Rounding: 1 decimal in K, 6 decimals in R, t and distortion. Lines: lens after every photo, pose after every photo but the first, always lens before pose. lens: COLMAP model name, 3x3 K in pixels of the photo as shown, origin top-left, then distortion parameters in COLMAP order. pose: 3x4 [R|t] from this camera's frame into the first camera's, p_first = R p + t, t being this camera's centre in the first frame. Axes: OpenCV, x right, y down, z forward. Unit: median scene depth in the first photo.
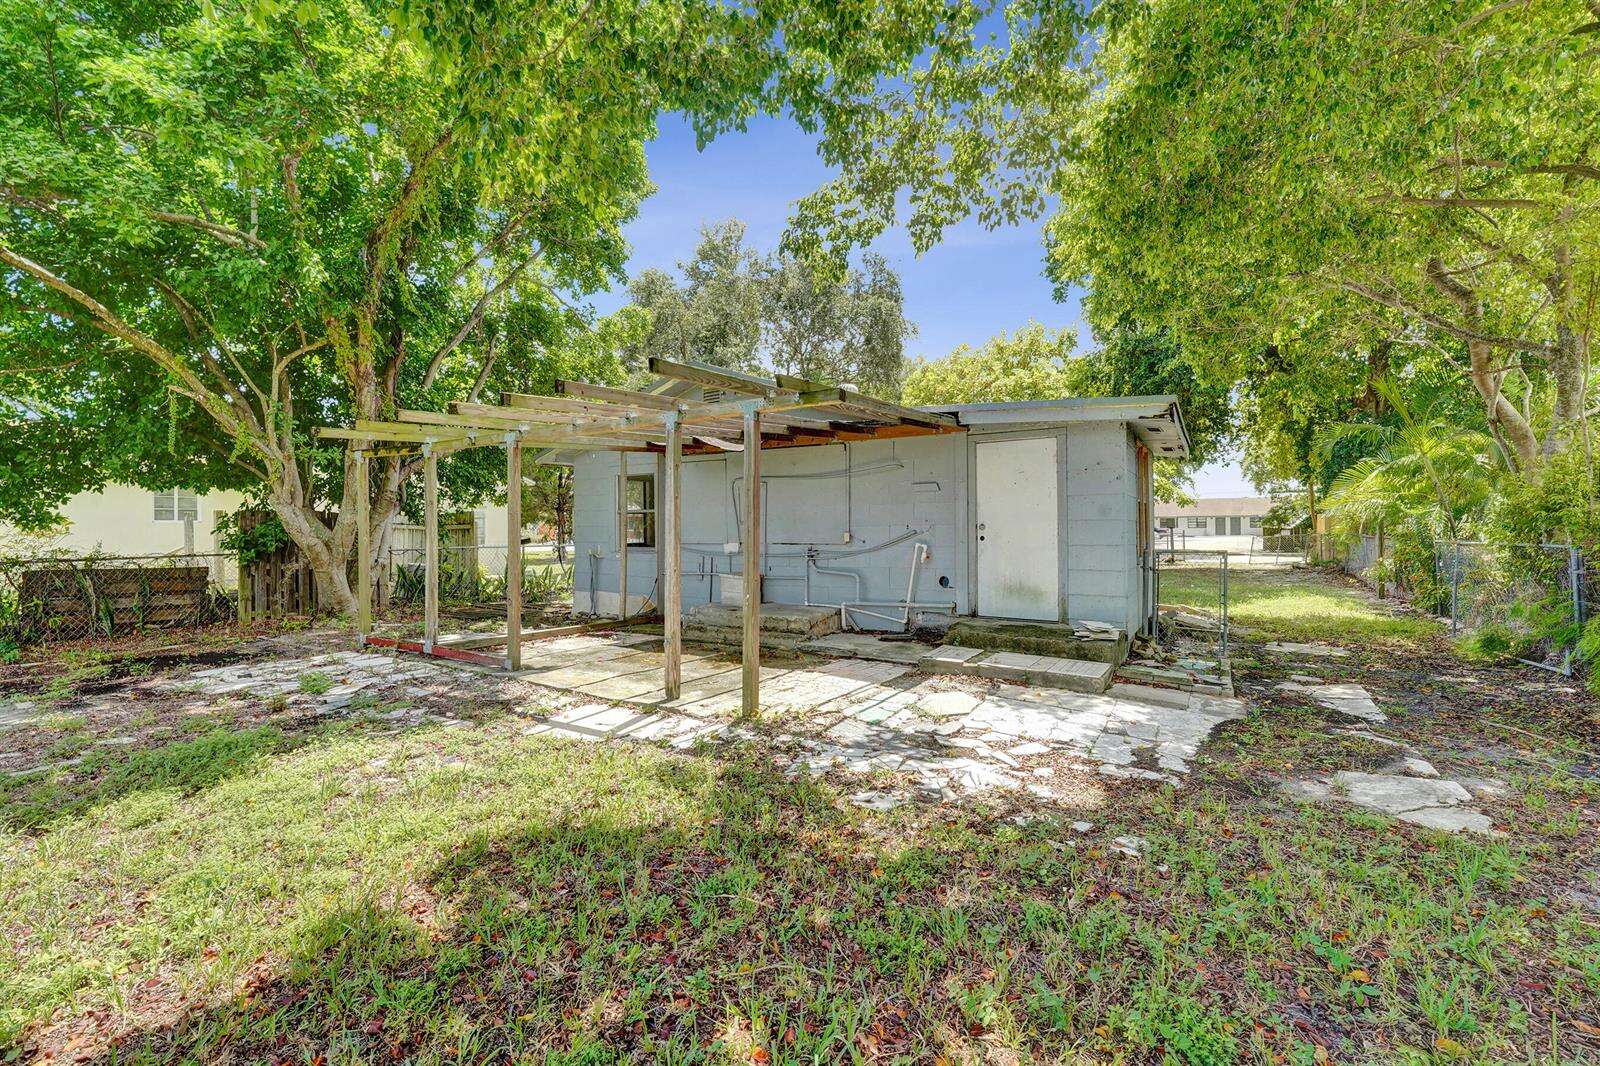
lens RADIAL K [[671.7, 0, 814.7], [0, 671.7, 510.0], [0, 0, 1]] dist [-0.000262, -0.000065]
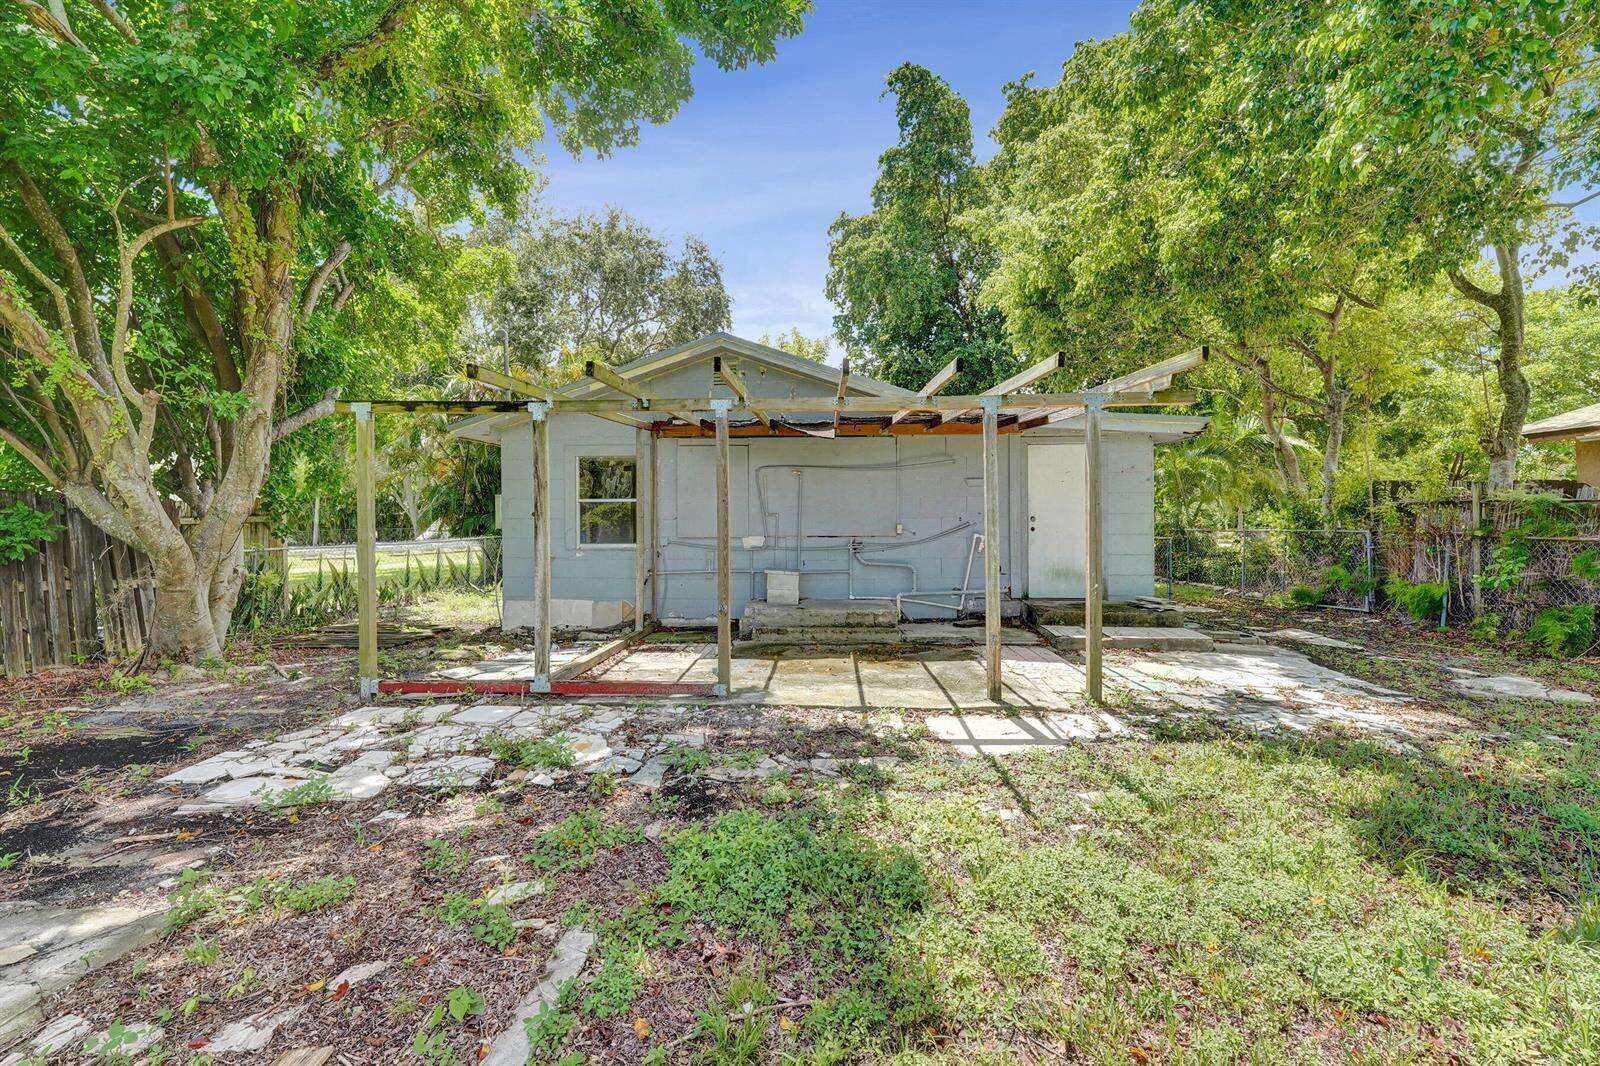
lens RADIAL K [[656.6, 0, 784.6], [0, 656.6, 516.3], [0, 0, 1]] dist [-0.003173, 0.000212]
pose [[0.871281, 0.003357, 0.490774, -0.630427], [-0.012149, 0.999818, 0.014730, 0.008502], [-0.490635, -0.018796, 0.871163, 0.232992]]
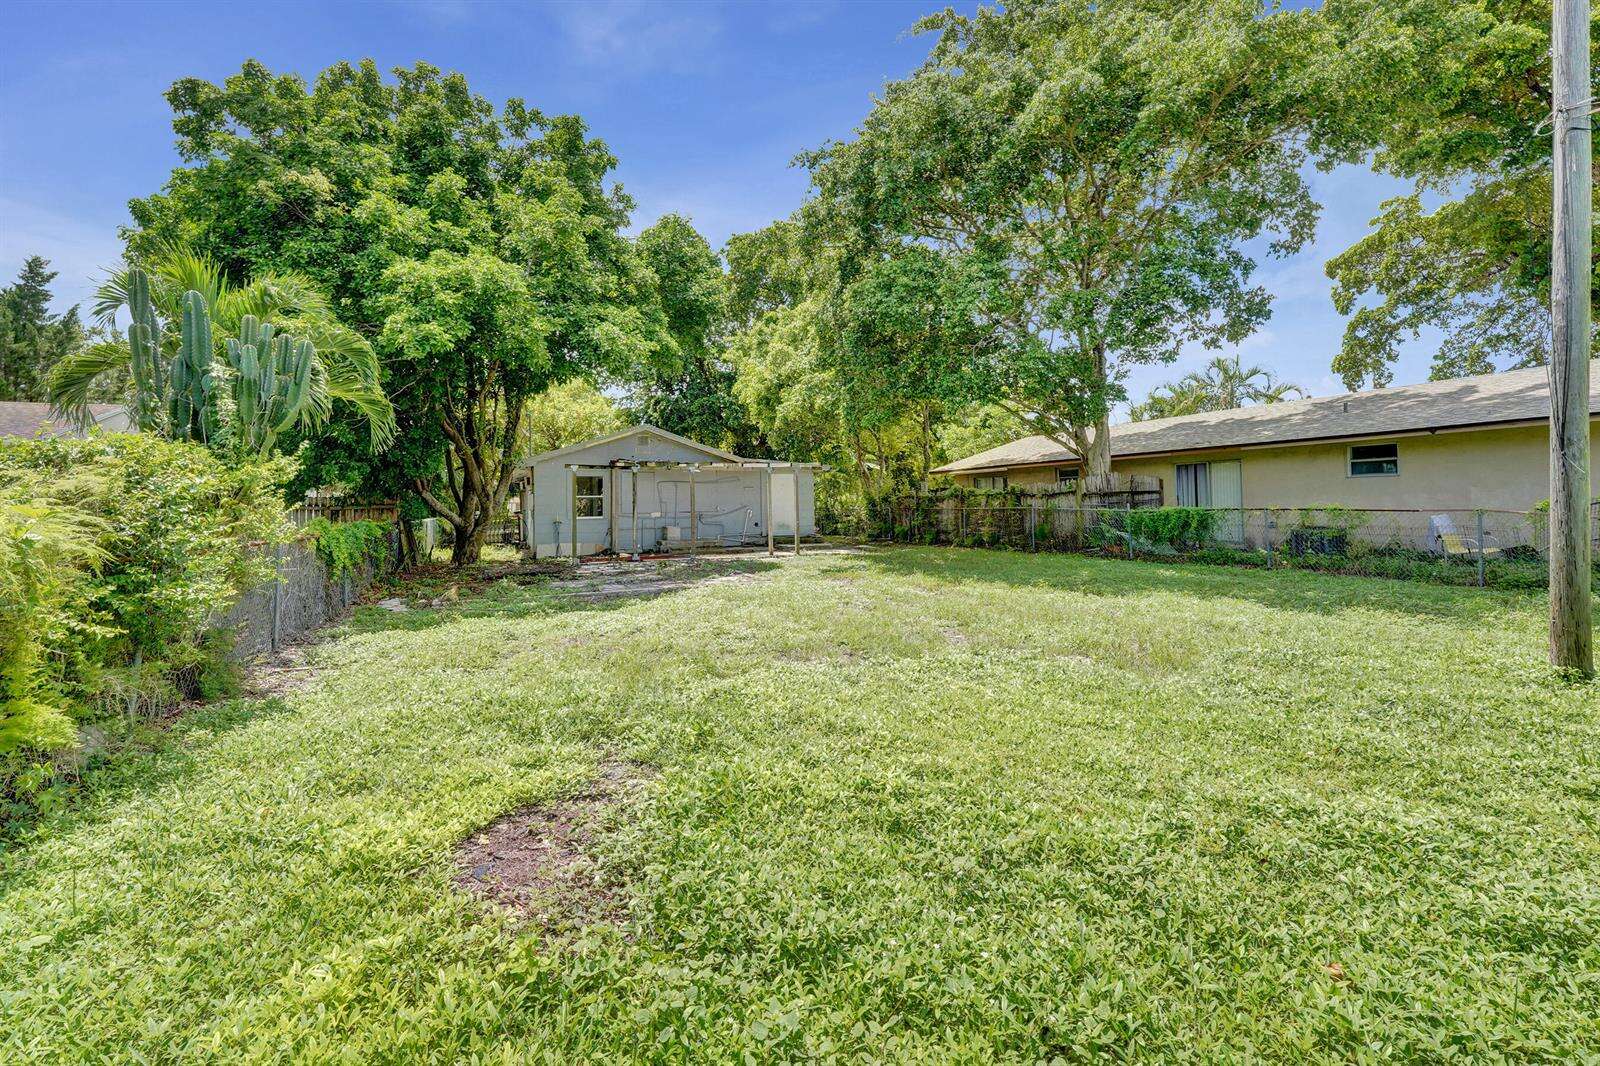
lens RADIAL K [[684.4, 0, 791.4], [0, 684.4, 488.9], [0, 0, 1]] dist [-0.015300, 0.000097]
pose [[0.563070, 0.017688, 0.826220, -1.963296], [-0.009279, 0.999843, -0.015081, 0.004618], [-0.826357, 0.000825, 0.563145, -0.645617]]
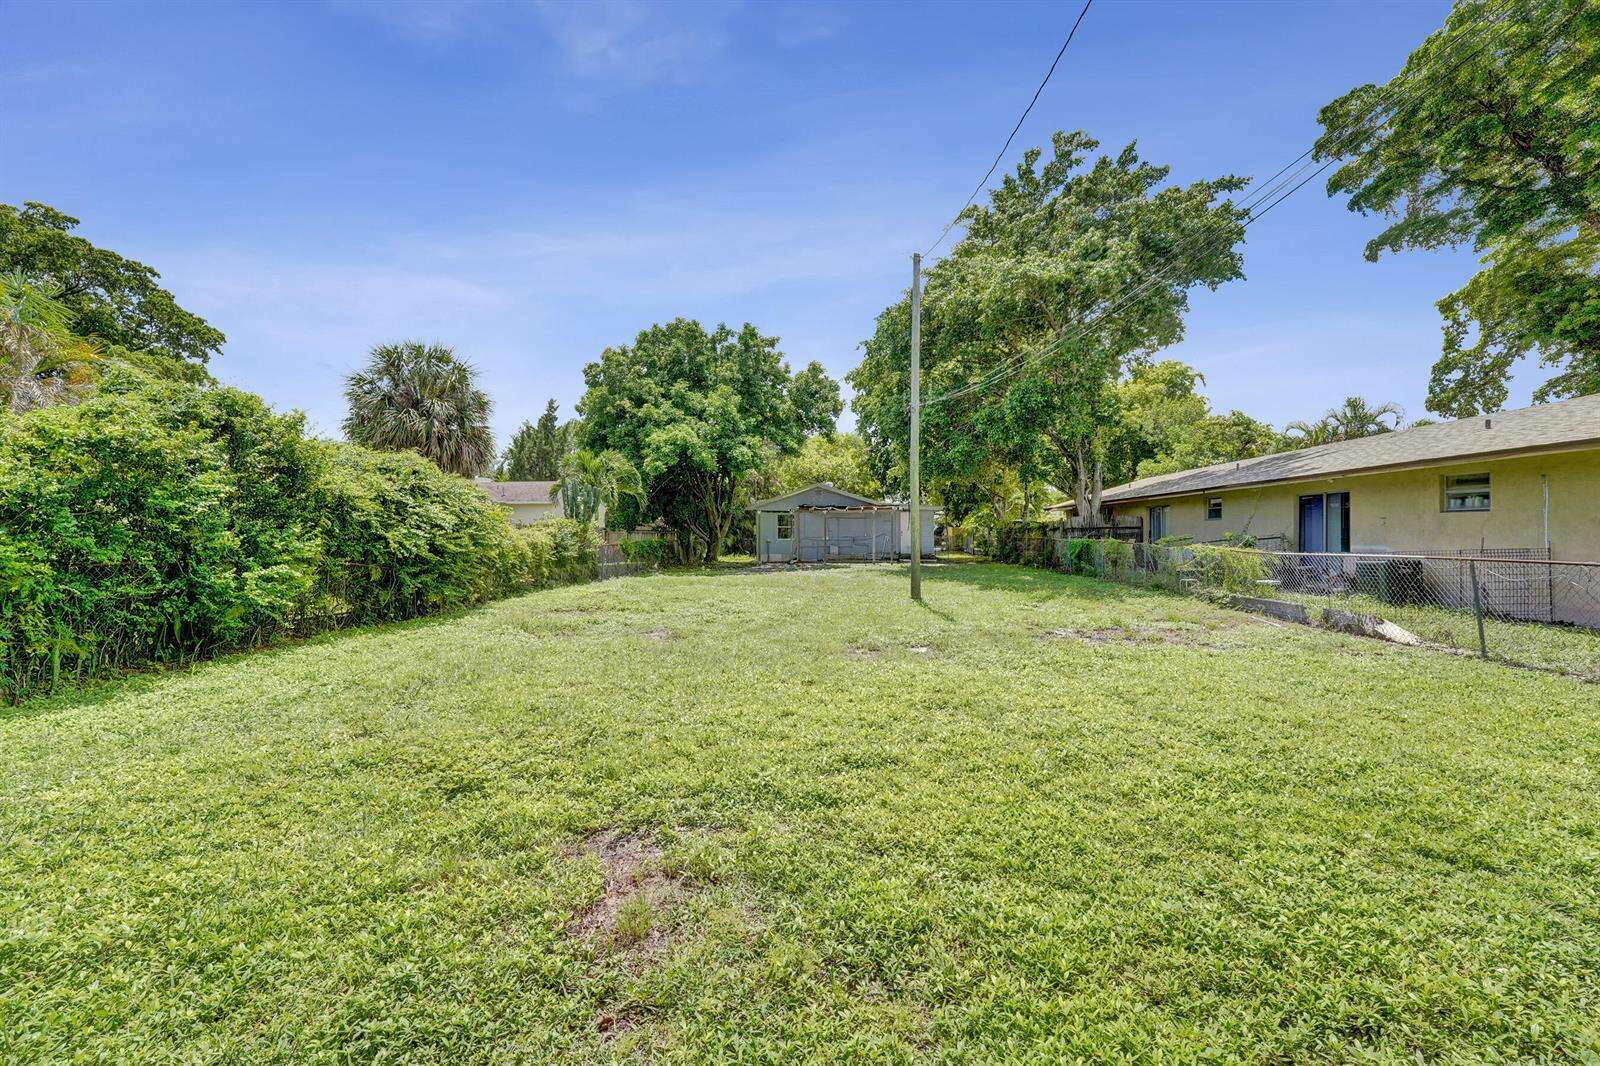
lens RADIAL K [[671.6, 0, 795.6], [0, 671.6, 548.8], [0, 0, 1]] dist [-0.004118, -0.000816]
pose [[0.893853, -0.008497, 0.448280, -2.133951], [-0.013793, 0.998826, 0.046436, -0.053996], [-0.448148, -0.047690, 0.892686, -2.364897]]
